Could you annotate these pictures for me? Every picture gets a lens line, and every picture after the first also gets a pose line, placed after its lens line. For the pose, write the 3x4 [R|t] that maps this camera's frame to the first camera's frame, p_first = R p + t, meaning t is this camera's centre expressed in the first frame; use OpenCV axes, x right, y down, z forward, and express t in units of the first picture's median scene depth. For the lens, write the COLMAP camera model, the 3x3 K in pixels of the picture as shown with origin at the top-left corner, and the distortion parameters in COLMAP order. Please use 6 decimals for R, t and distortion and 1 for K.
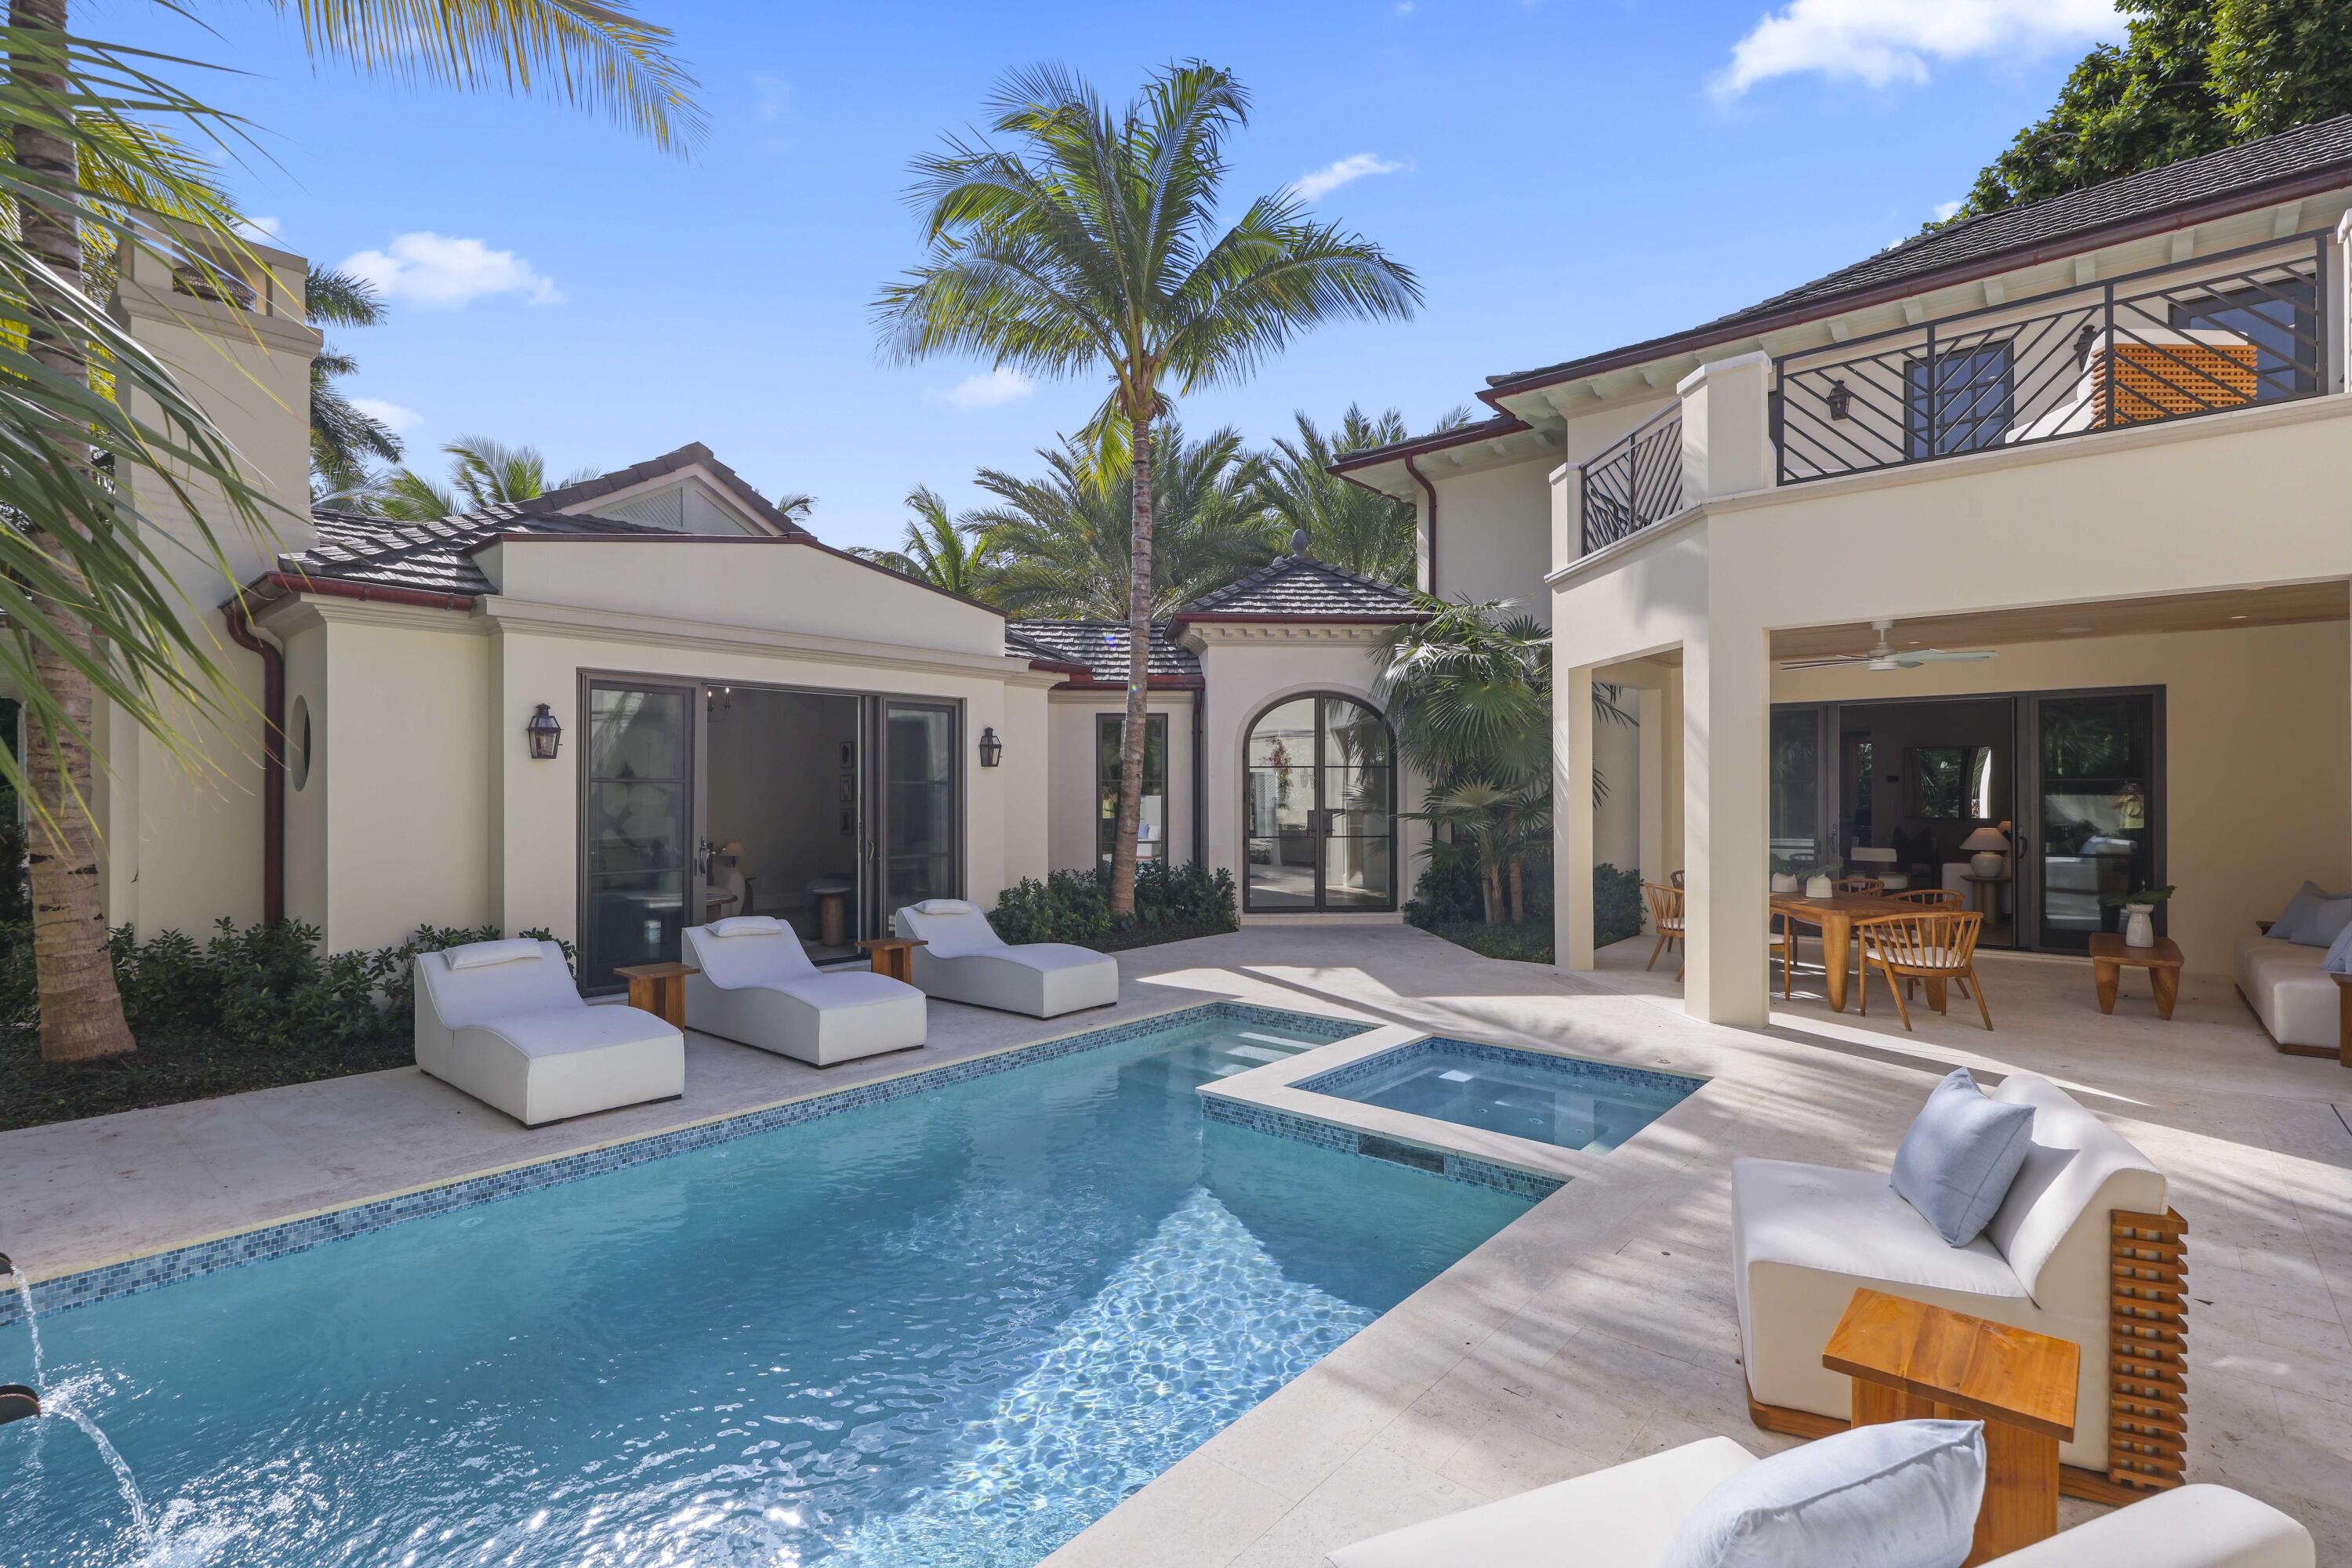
lens RADIAL K [[1086.1, 0, 1179.2], [0, 1086.1, 789.1], [0, 0, 1]] dist [-0.000888, 0.000396]
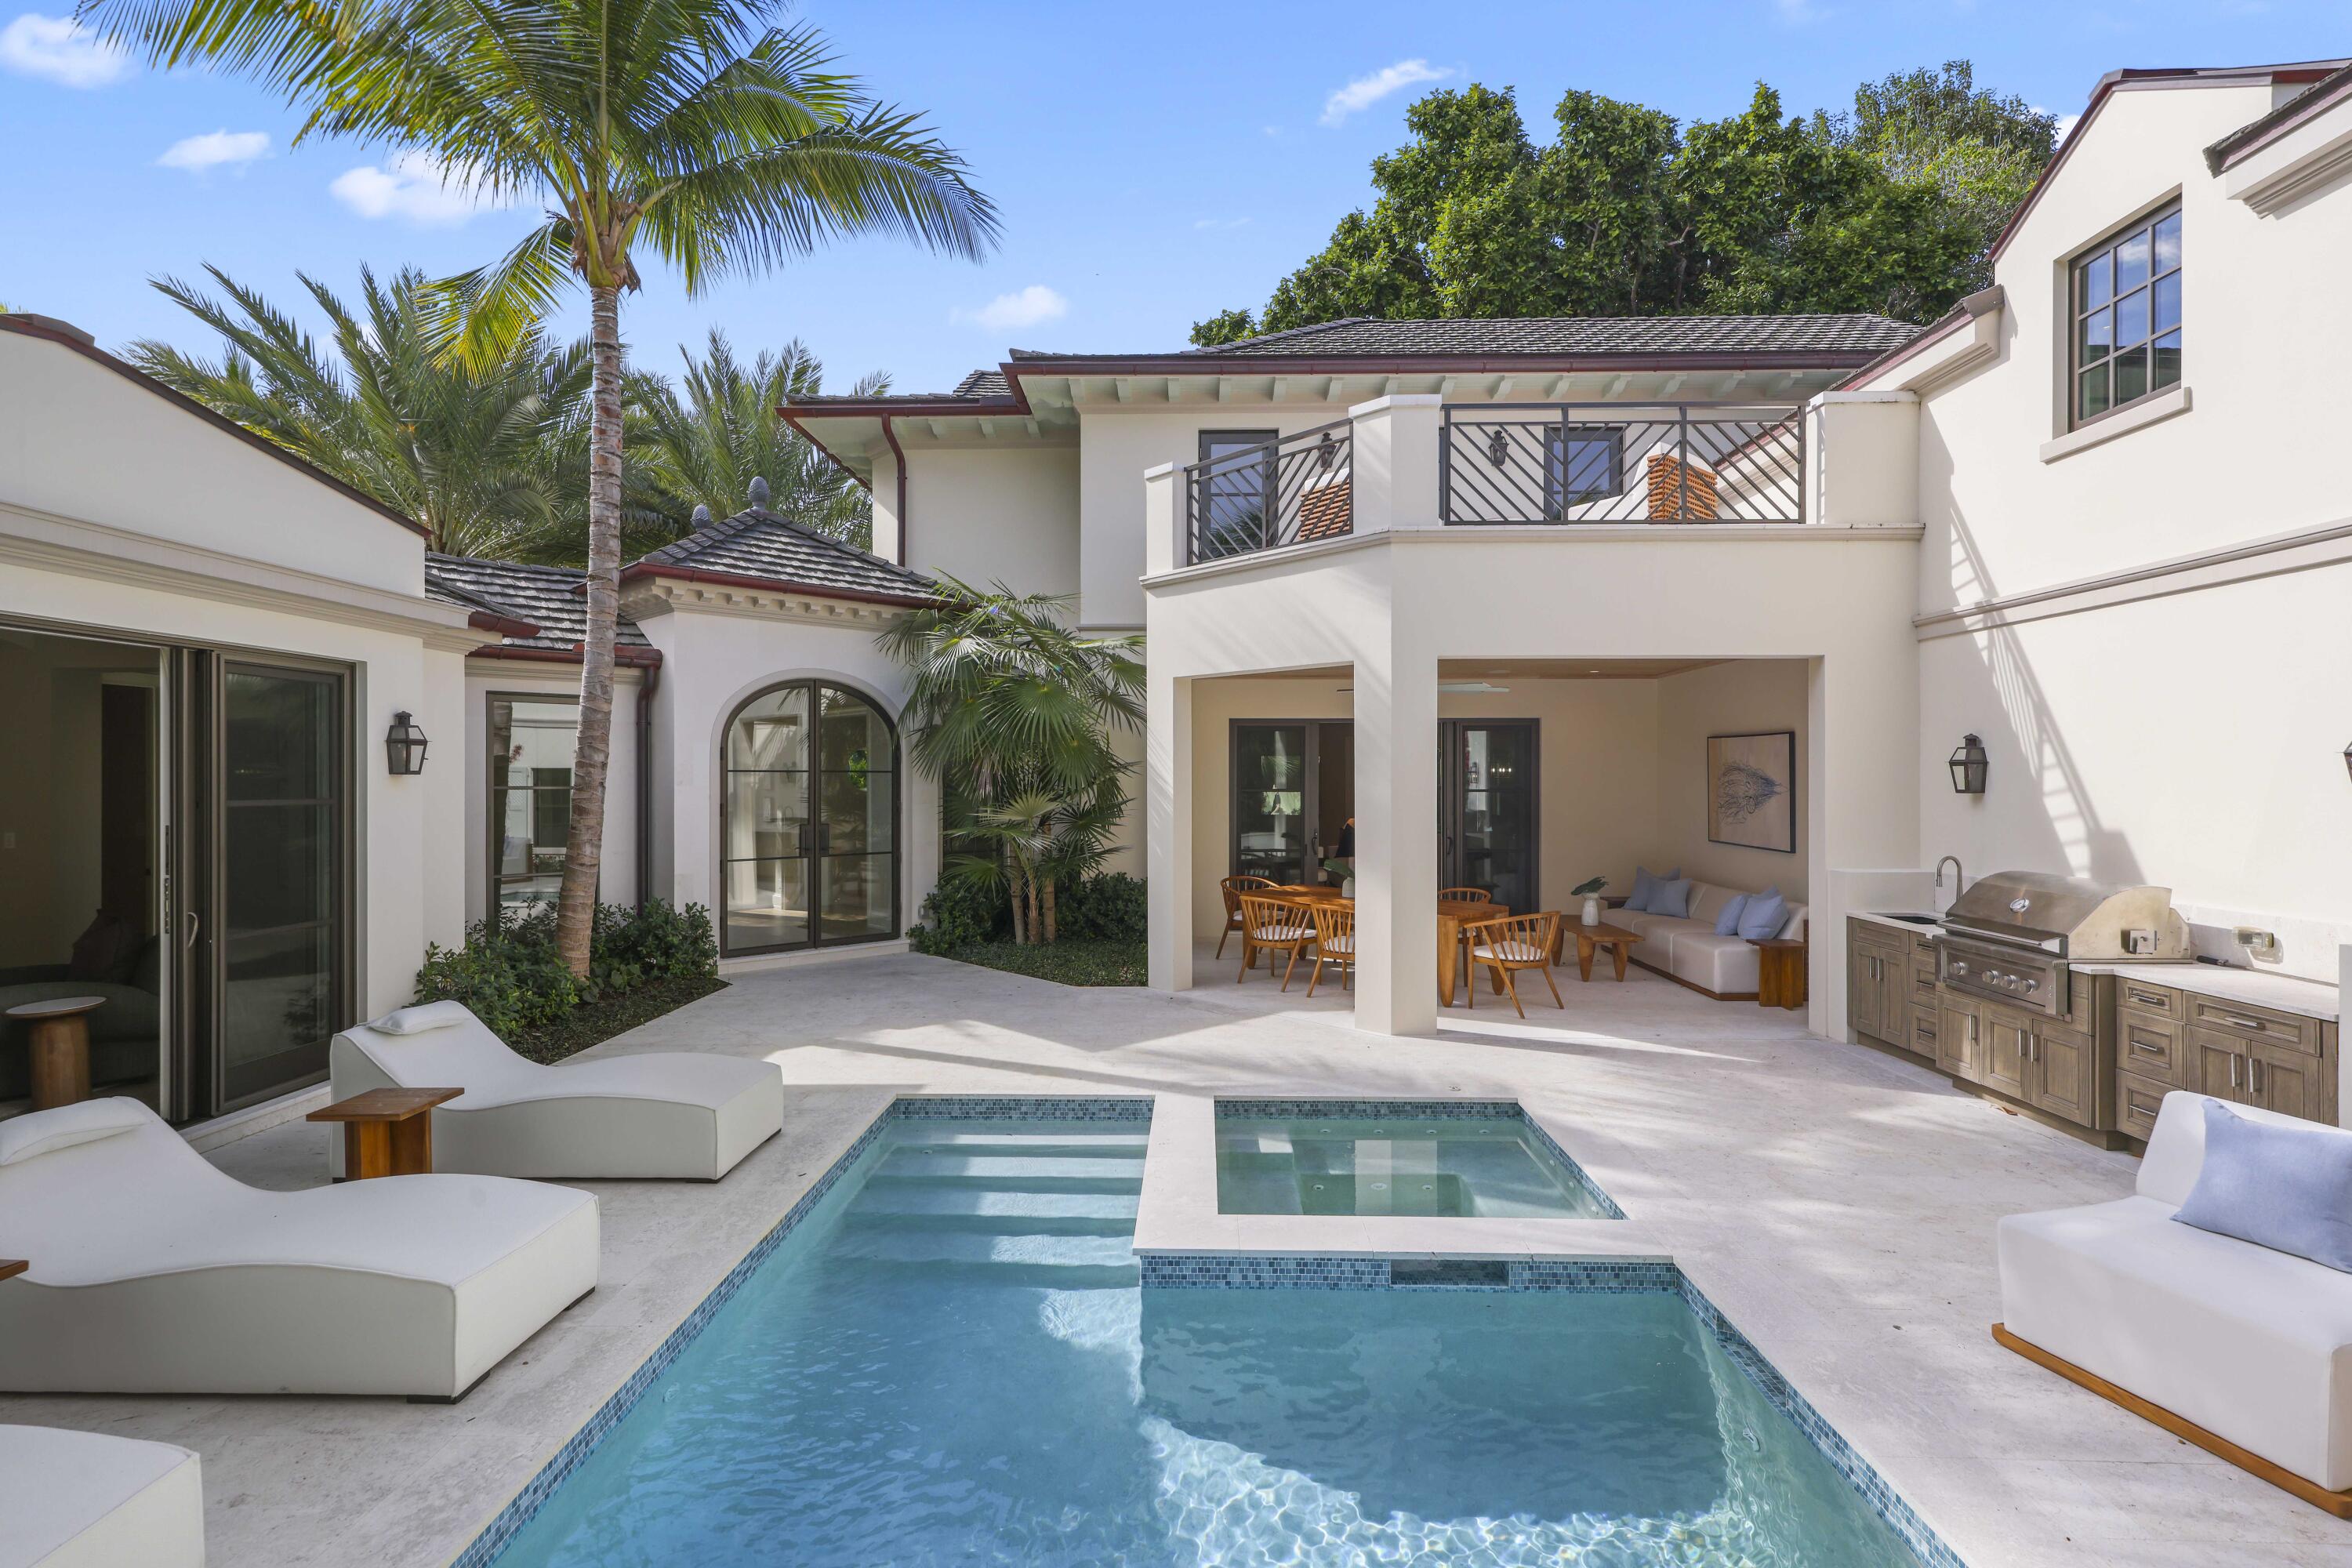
lens RADIAL K [[1090.4, 0, 1175.9], [0, 1090.4, 786.3], [0, 0, 1]] dist [-0.005447, -0.000454]
pose [[0.769984, -0.001837, 0.638060, -0.240167], [-0.003292, 0.999971, 0.006851, -0.020448], [-0.638054, -0.007376, 0.769956, 0.243986]]
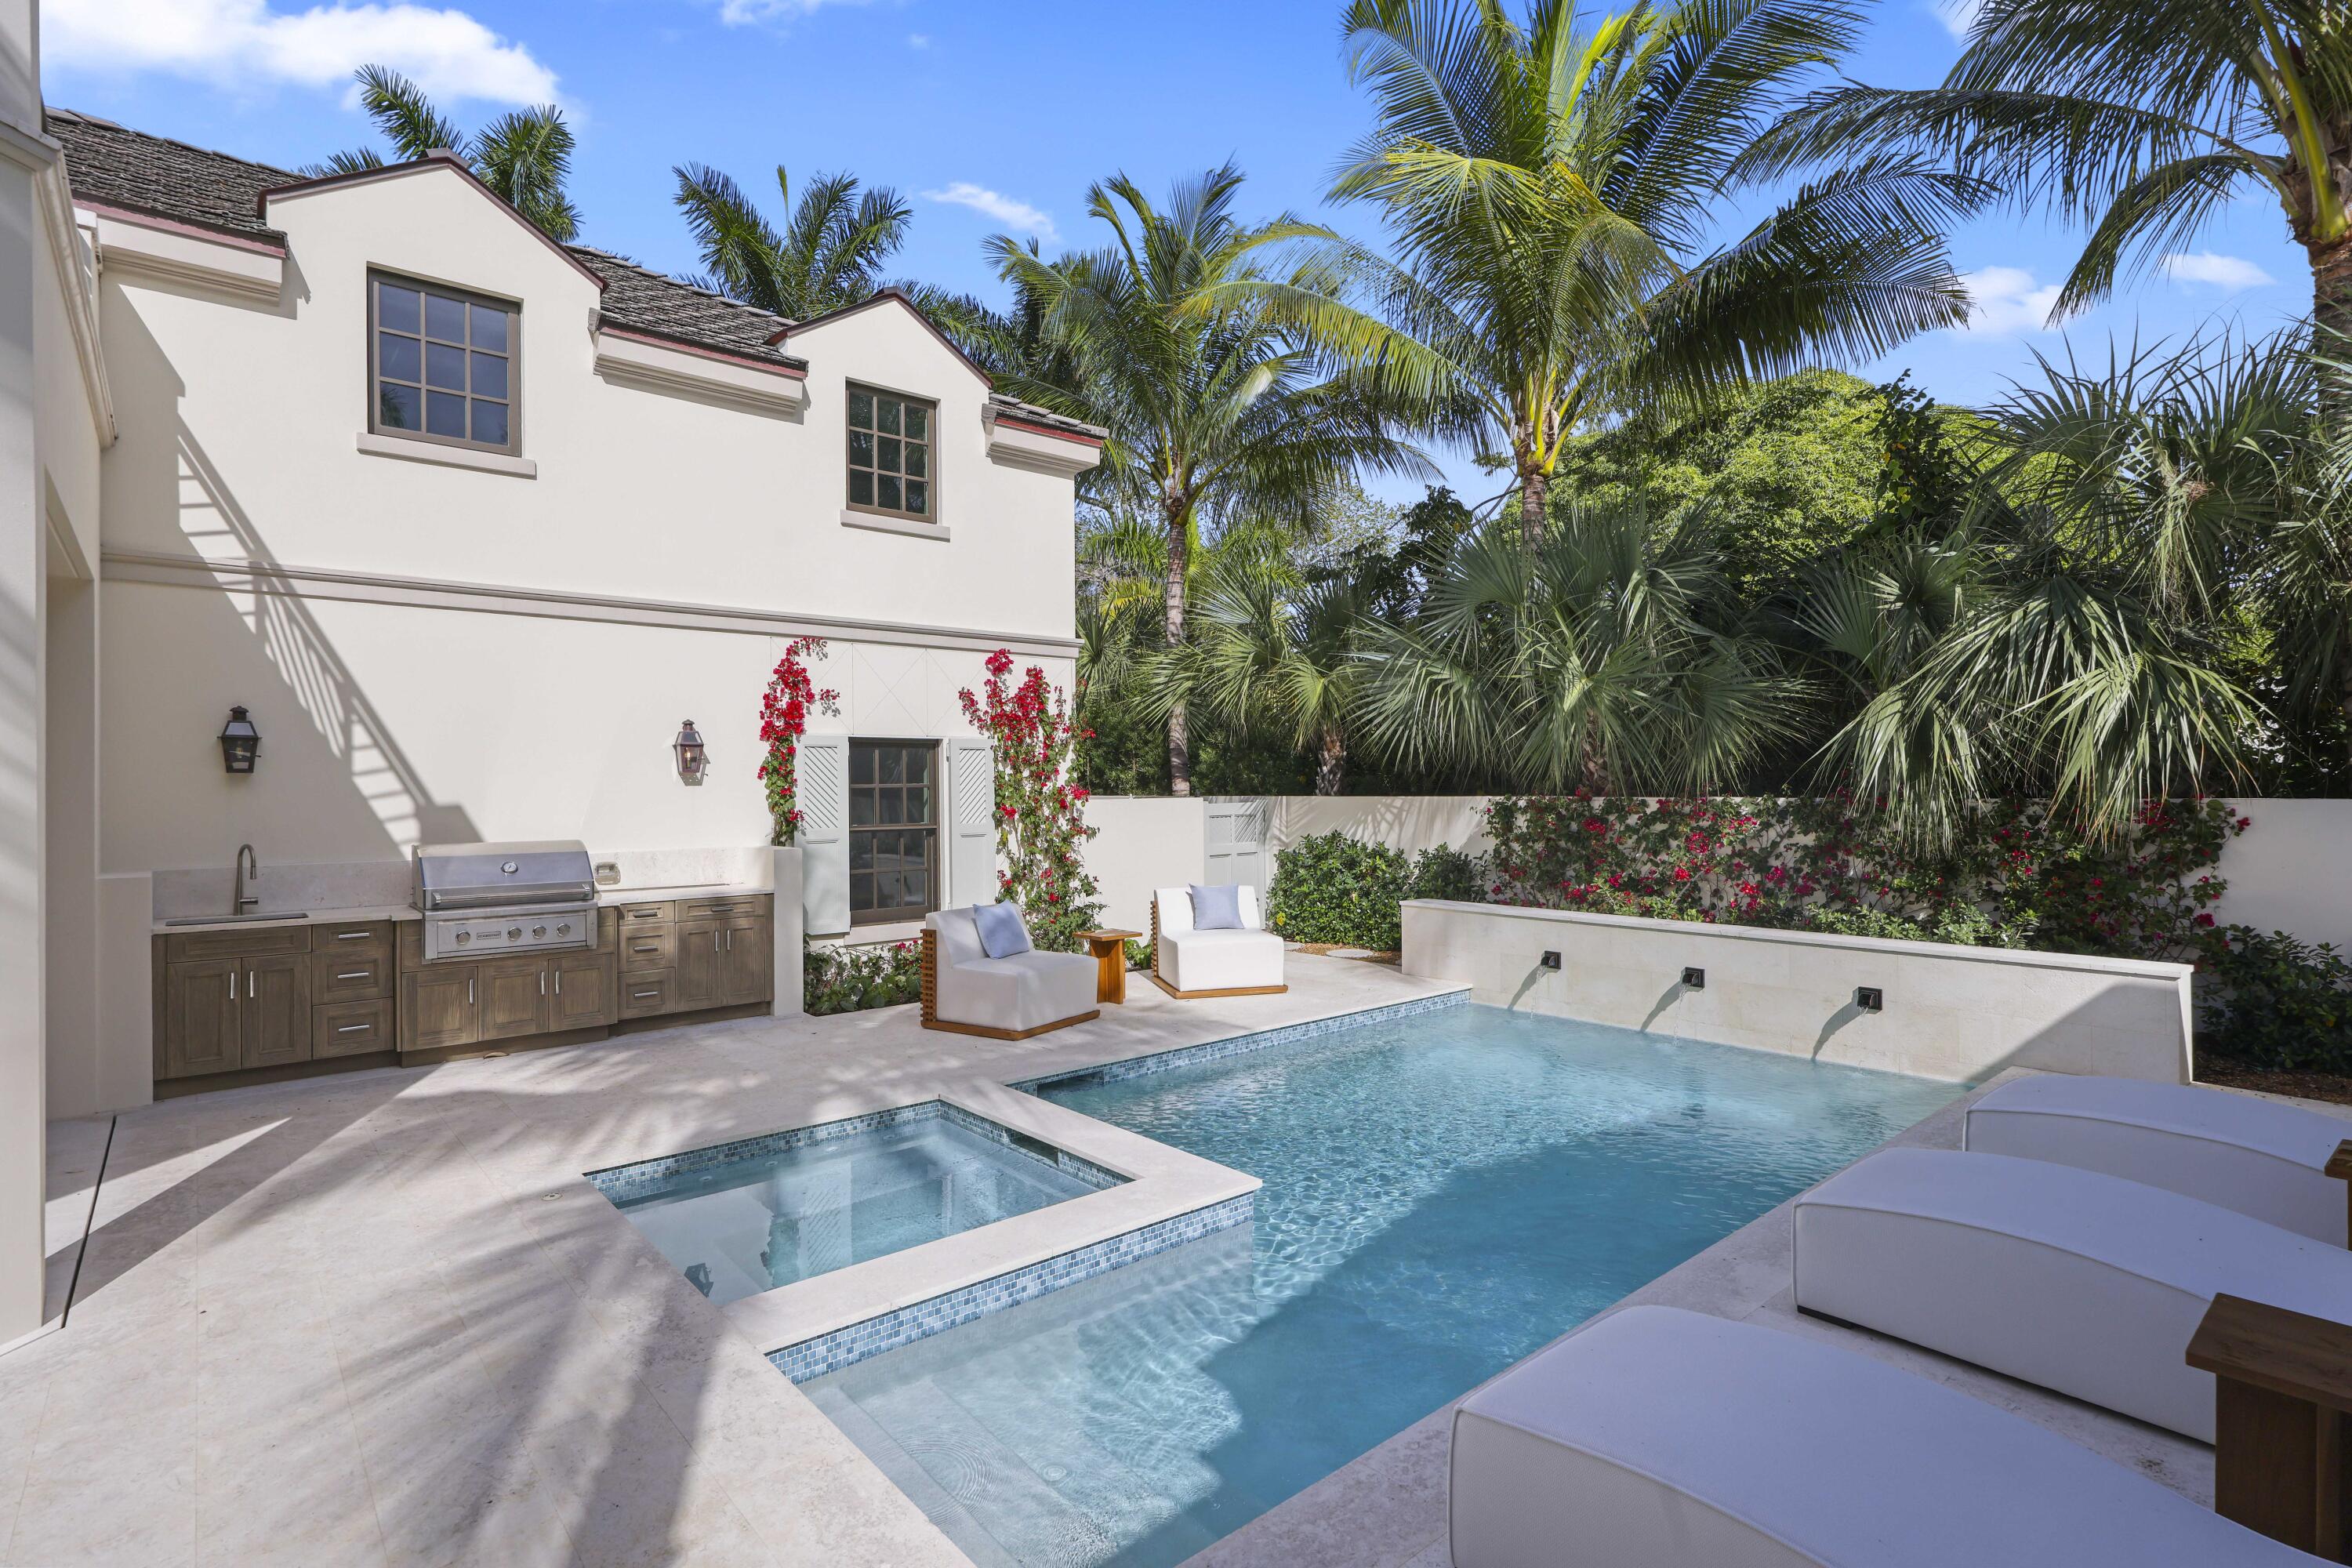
lens RADIAL K [[1139.5, 0, 1179.4], [0, 1139.5, 786.7], [0, 0, 1]] dist [0.001306, -0.000792]
pose [[-0.990318, 0.009584, 0.138489, -0.025314], [0.008795, 0.999941, -0.006304, 0.003386], [-0.138541, -0.005025, -0.990344, 1.017653]]
